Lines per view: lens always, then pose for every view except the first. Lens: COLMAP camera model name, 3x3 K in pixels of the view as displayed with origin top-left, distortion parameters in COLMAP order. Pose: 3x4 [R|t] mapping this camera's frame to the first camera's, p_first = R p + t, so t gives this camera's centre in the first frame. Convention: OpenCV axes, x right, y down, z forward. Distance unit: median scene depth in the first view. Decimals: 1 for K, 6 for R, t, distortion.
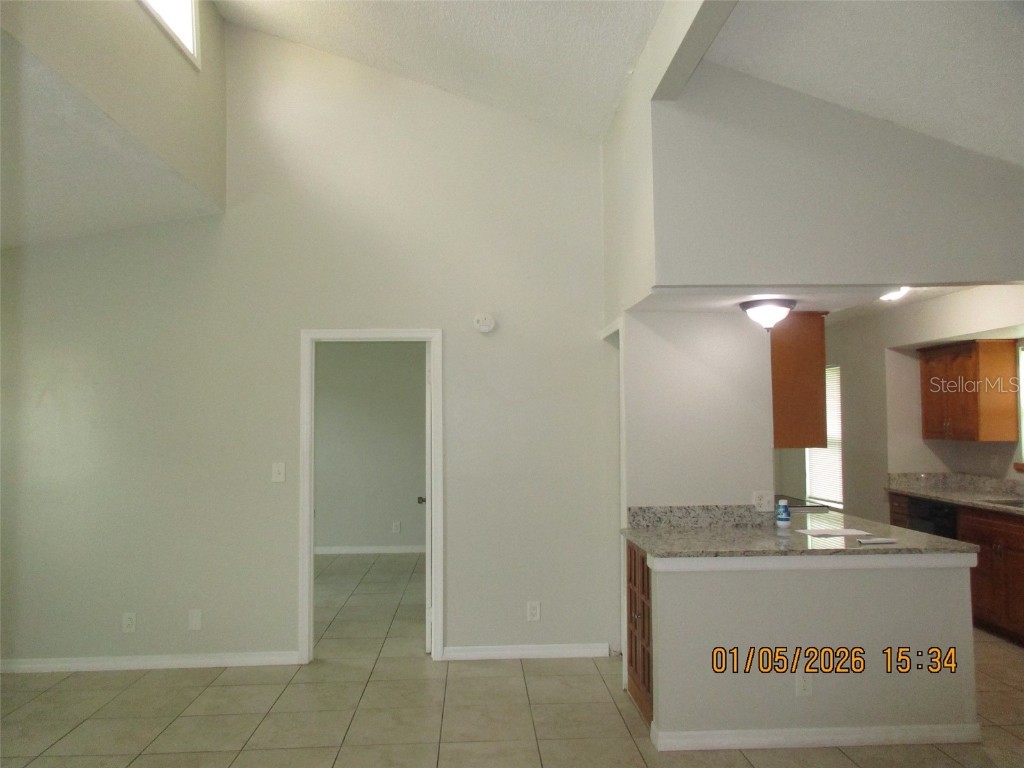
lens RADIAL K [[776.0, 0, 519.2], [0, 776.0, 384.8], [0, 0, 1]] dist [0.001621, 0.005684]
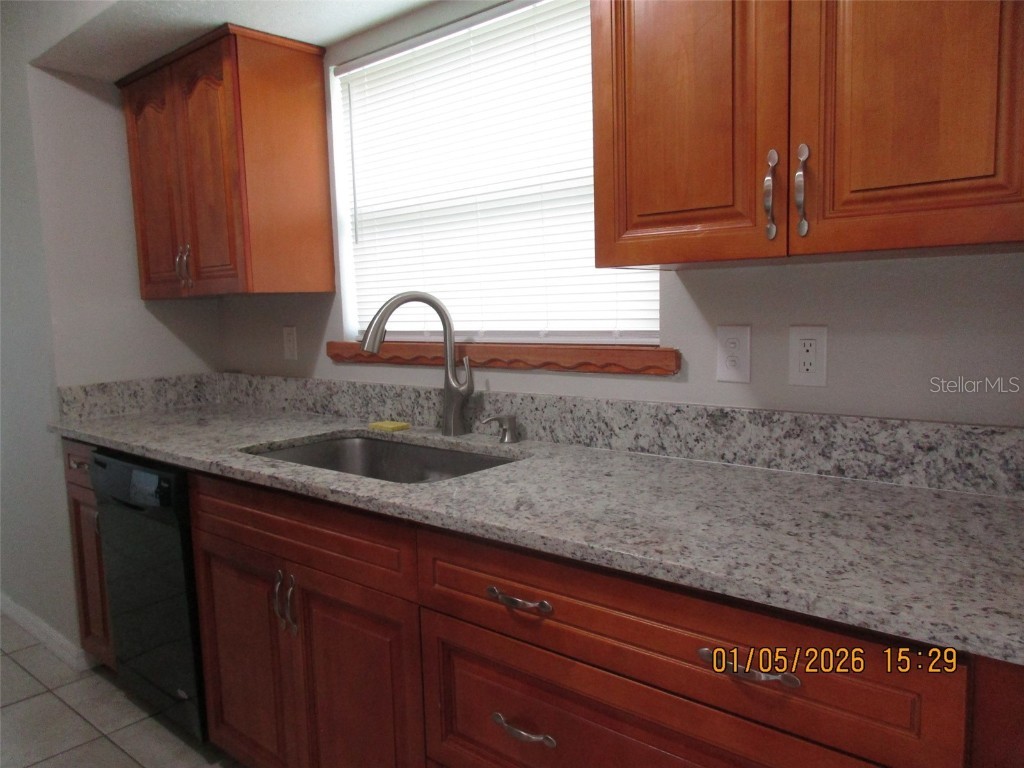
lens RADIAL K [[776.0, 0, 517.7], [0, 776.0, 384.2], [0, 0, 1]] dist [0.001621, 0.005684]
pose [[0.701481, -0.094310, 0.706420, 0.390719], [-0.000986, 0.991076, 0.133293, 0.063747], [-0.712687, -0.094199, 0.695128, 0.601389]]
